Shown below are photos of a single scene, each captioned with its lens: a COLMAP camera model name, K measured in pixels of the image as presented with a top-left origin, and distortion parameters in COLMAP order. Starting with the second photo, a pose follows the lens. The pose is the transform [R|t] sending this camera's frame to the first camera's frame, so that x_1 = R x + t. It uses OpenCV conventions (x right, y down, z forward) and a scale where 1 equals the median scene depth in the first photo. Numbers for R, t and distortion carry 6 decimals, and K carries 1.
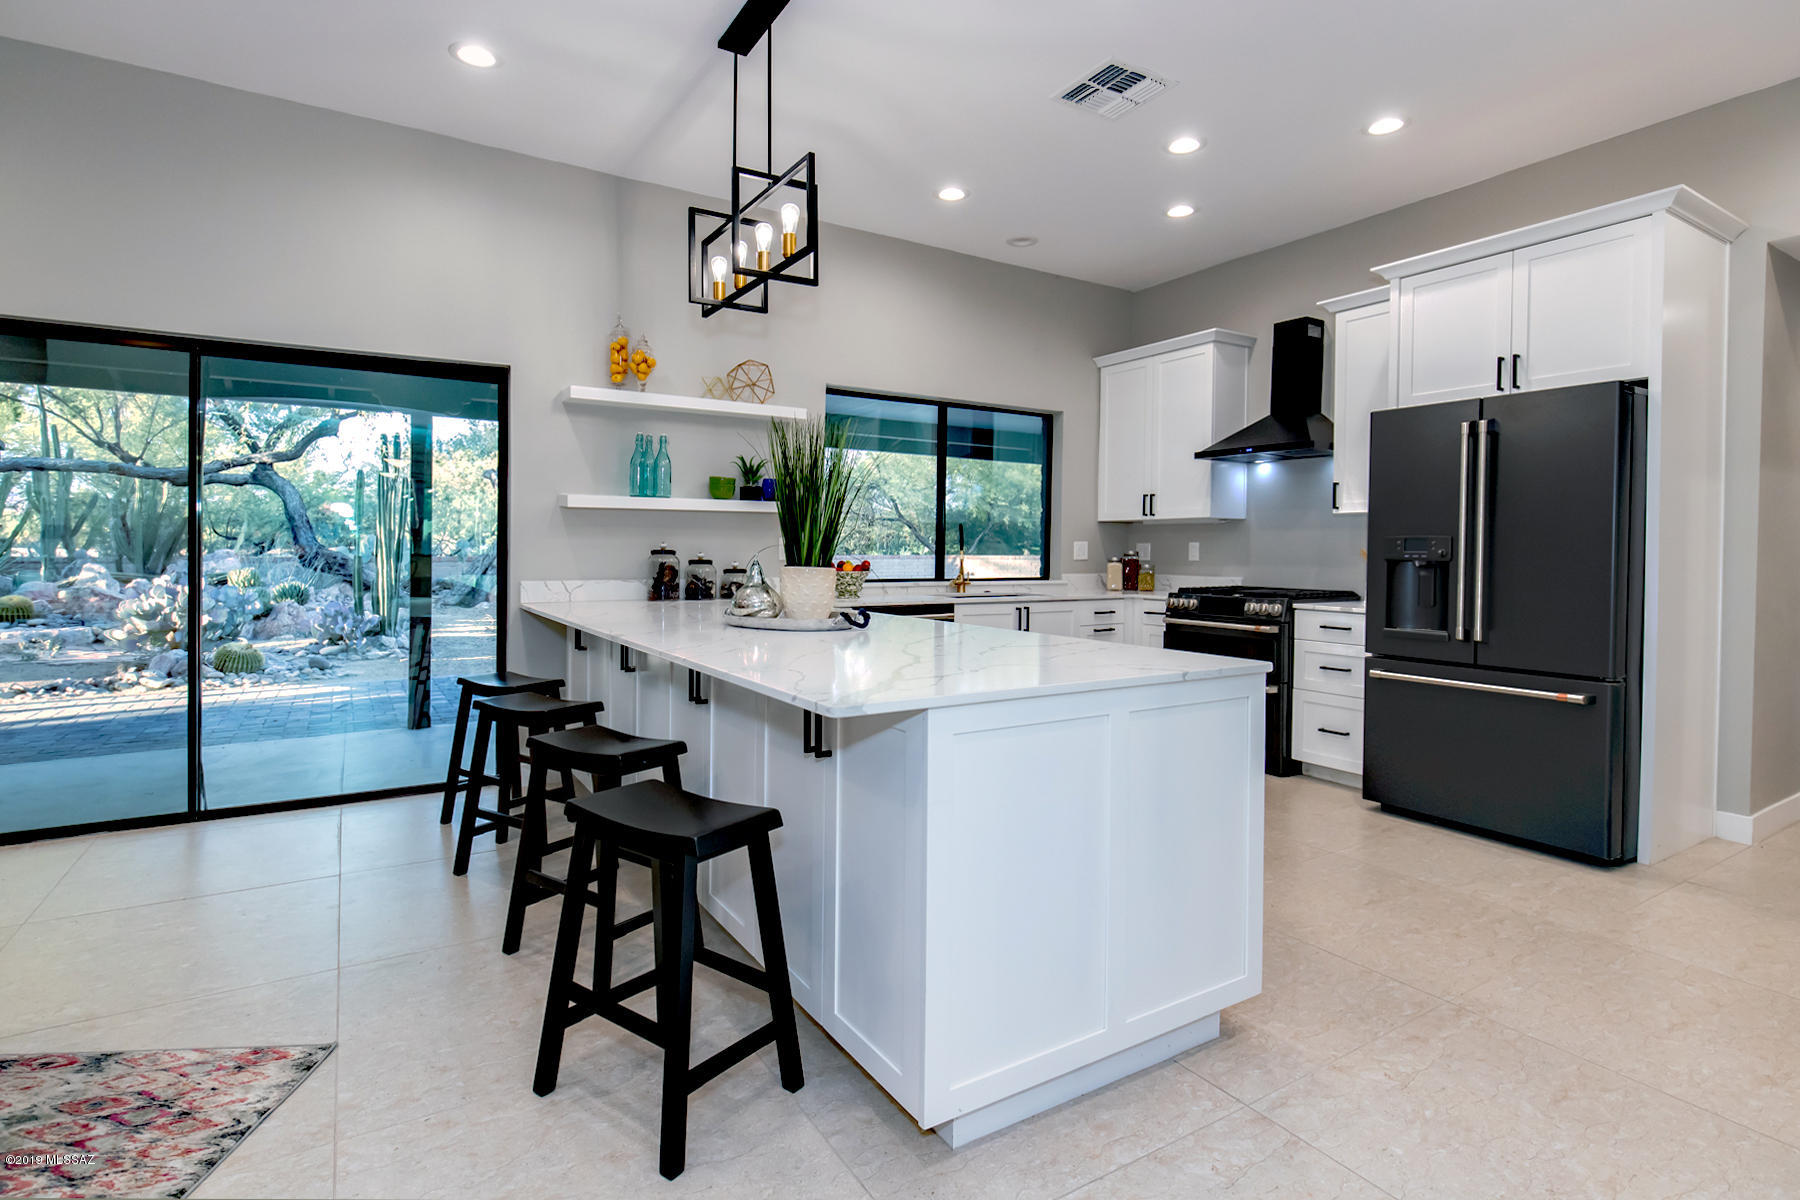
lens RADIAL K [[861.4, 0, 875.6], [0, 861.4, 560.4], [0, 0, 1]] dist [-0.007981, 0.001478]
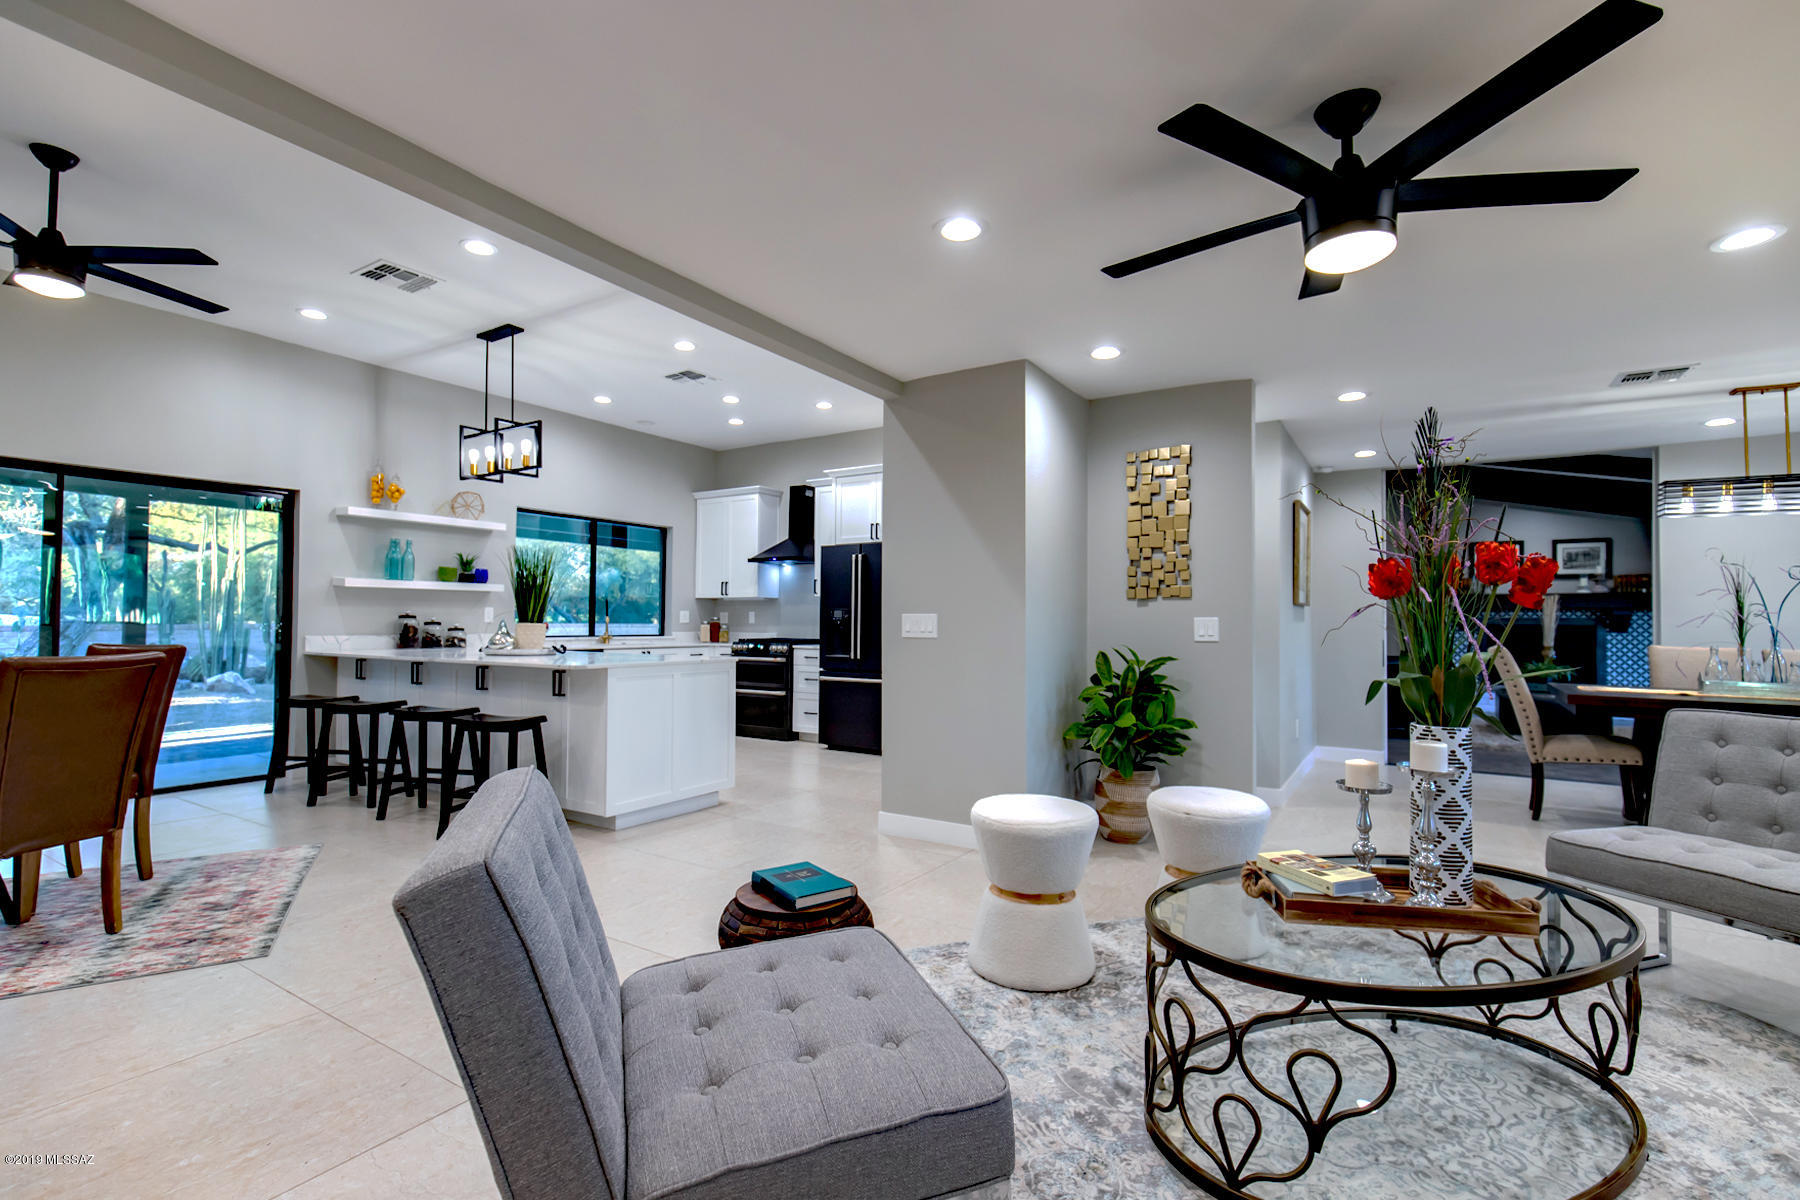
lens RADIAL K [[818.8, 0, 840.4], [0, 818.8, 595.6], [0, 0, 1]] dist [0.002477, 0.000183]
pose [[0.920988, 0.014314, 0.389328, -0.107210], [0.001836, 0.999154, -0.041079, 0.015783], [-0.389587, 0.038548, 0.920183, -0.658635]]
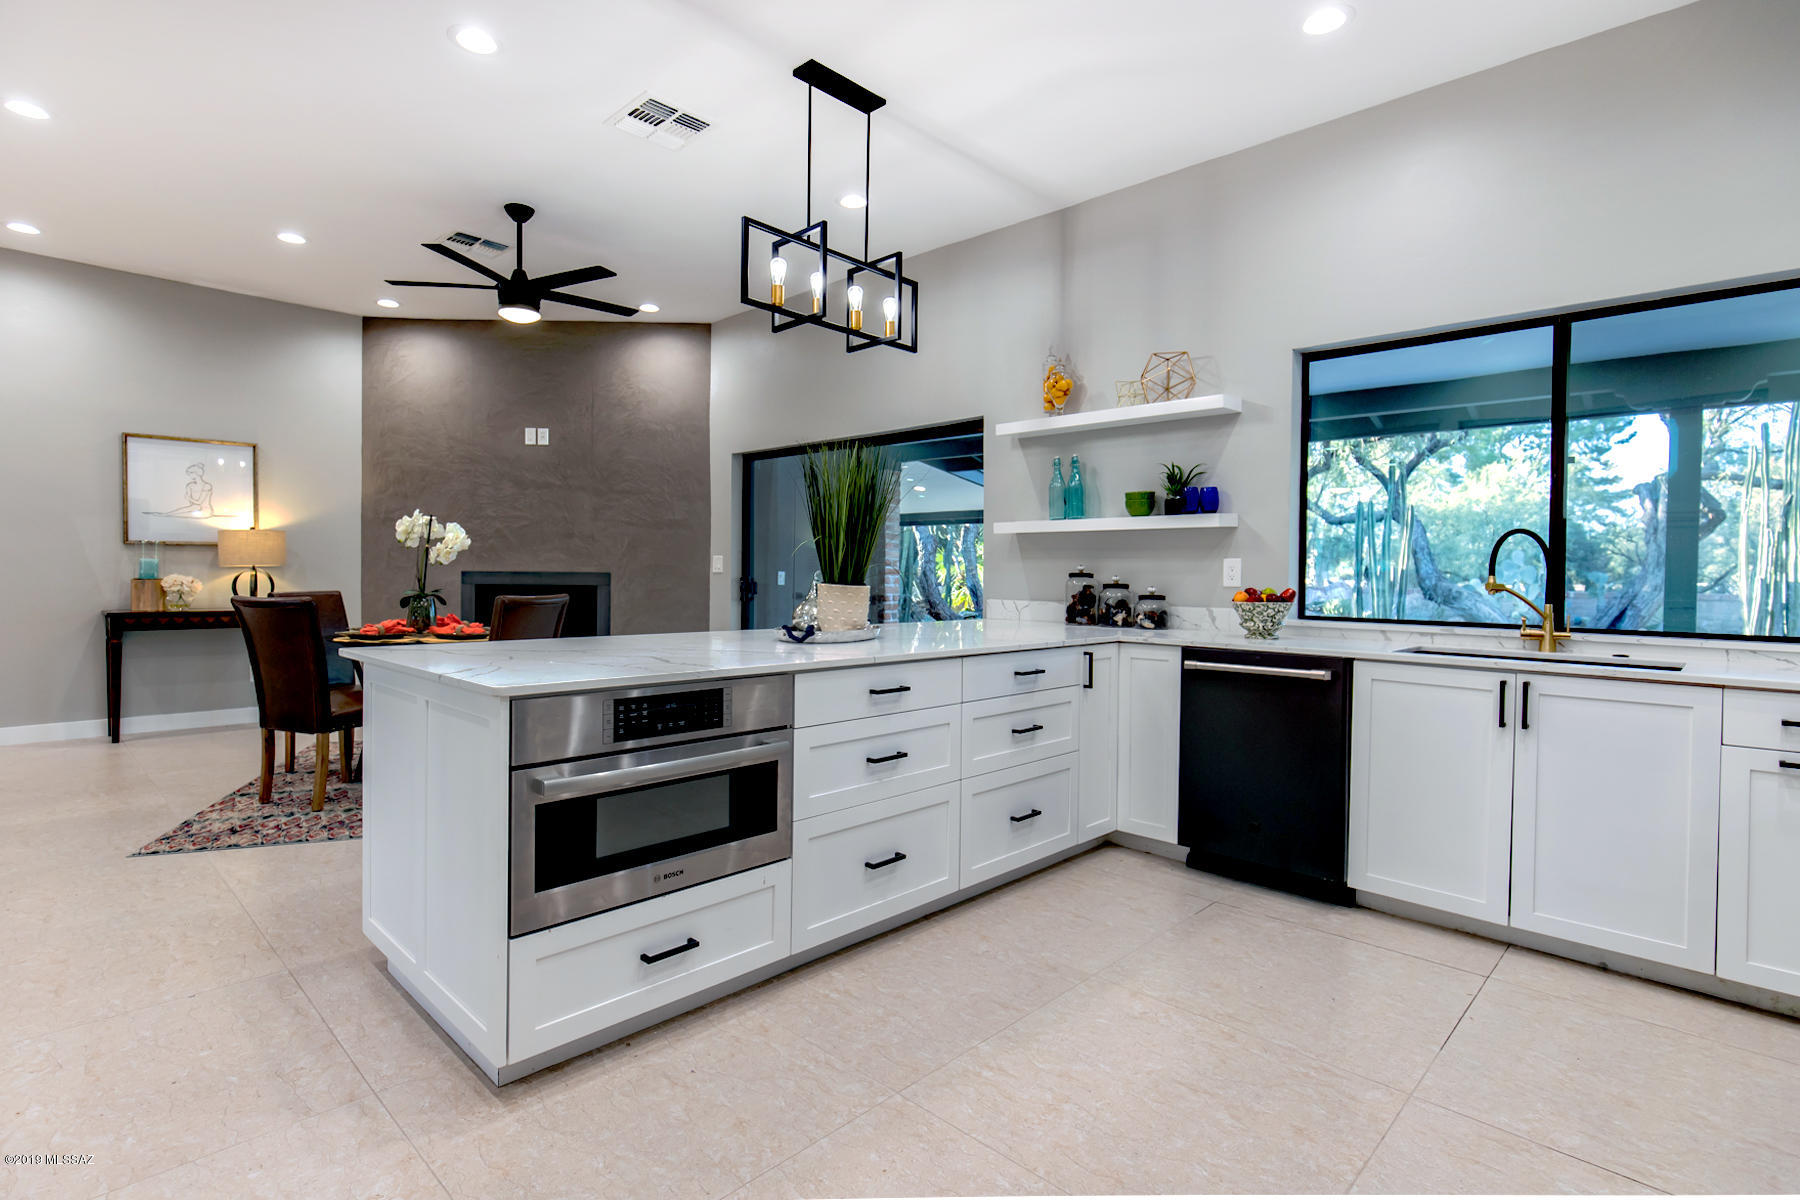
lens RADIAL K [[861.4, 0, 907.7], [0, 861.4, 605.6], [0, 0, 1]] dist [-0.007981, 0.001478]
pose [[0.277460, 0.036451, -0.960045, 0.665907], [-0.019798, 0.999285, 0.032220, -0.002200], [0.960533, 0.010067, 0.277983, 0.554158]]
